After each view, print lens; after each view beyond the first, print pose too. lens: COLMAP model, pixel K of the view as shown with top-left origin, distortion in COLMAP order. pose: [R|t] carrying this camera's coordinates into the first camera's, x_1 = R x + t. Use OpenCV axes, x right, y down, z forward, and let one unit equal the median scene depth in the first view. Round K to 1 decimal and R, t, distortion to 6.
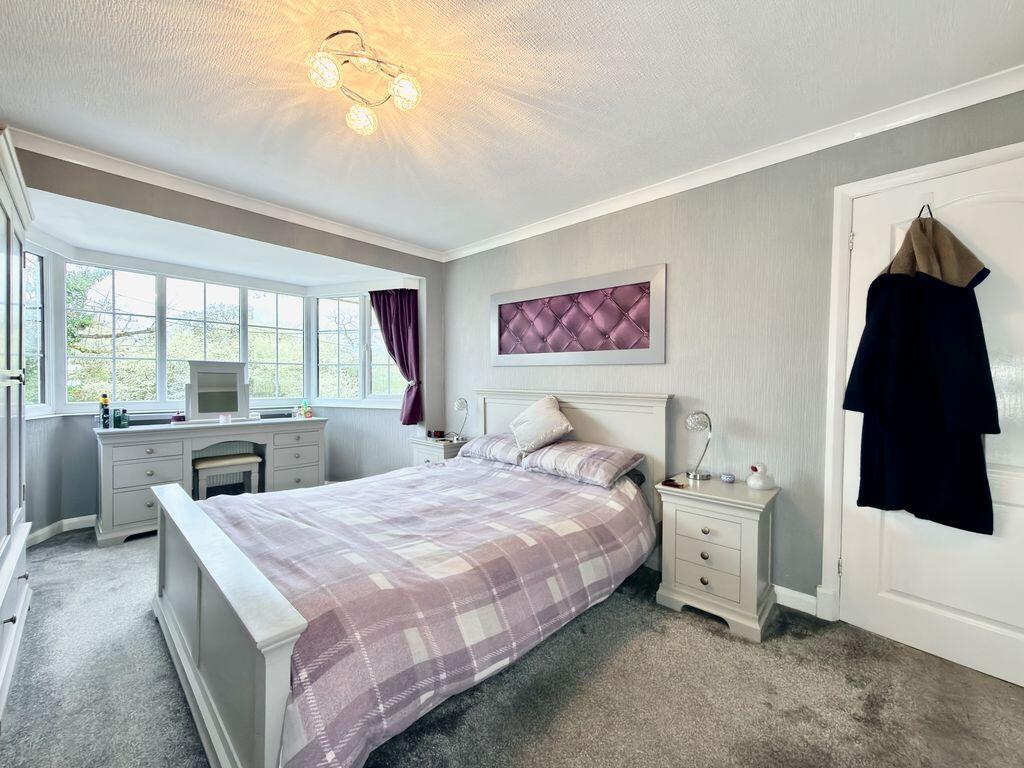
lens RADIAL K [[407.1, 0, 515.4], [0, 407.1, 383.6], [0, 0, 1]] dist [-0.003872, 0.000348]
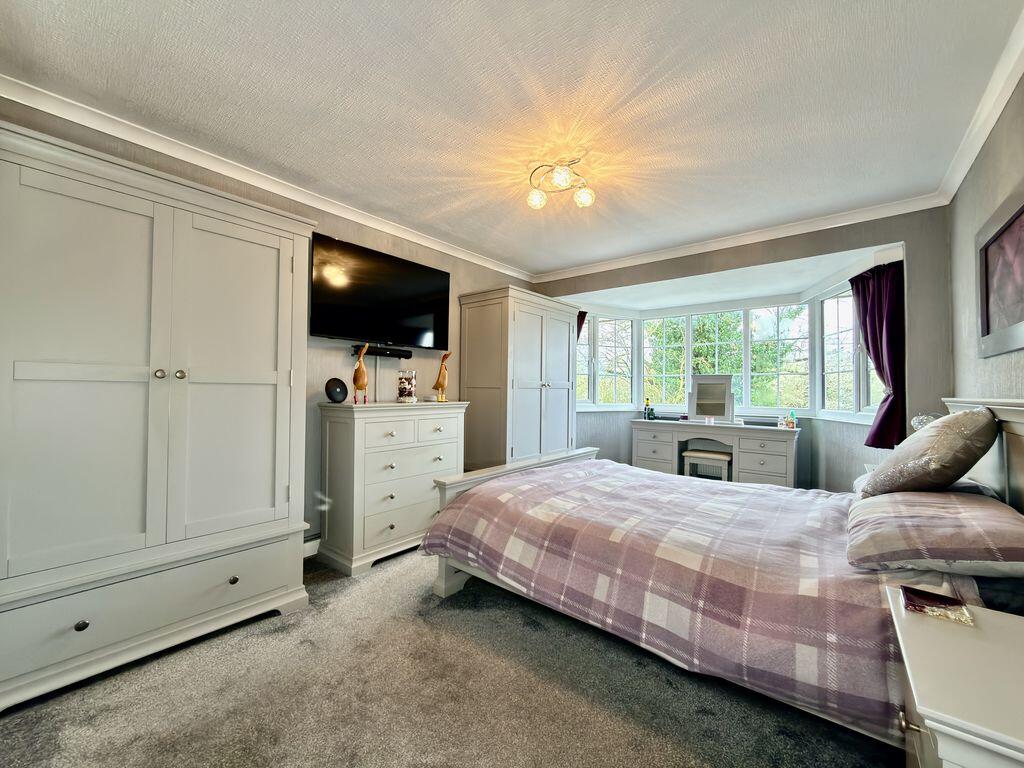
lens RADIAL K [[407.1, 0, 514.8], [0, 407.1, 384.2], [0, 0, 1]] dist [-0.003872, 0.000348]
pose [[0.063596, -0.026271, -0.997630, 0.889484], [-0.022444, 0.999363, -0.027748, 0.042649], [0.997723, 0.024155, 0.062966, 0.599965]]
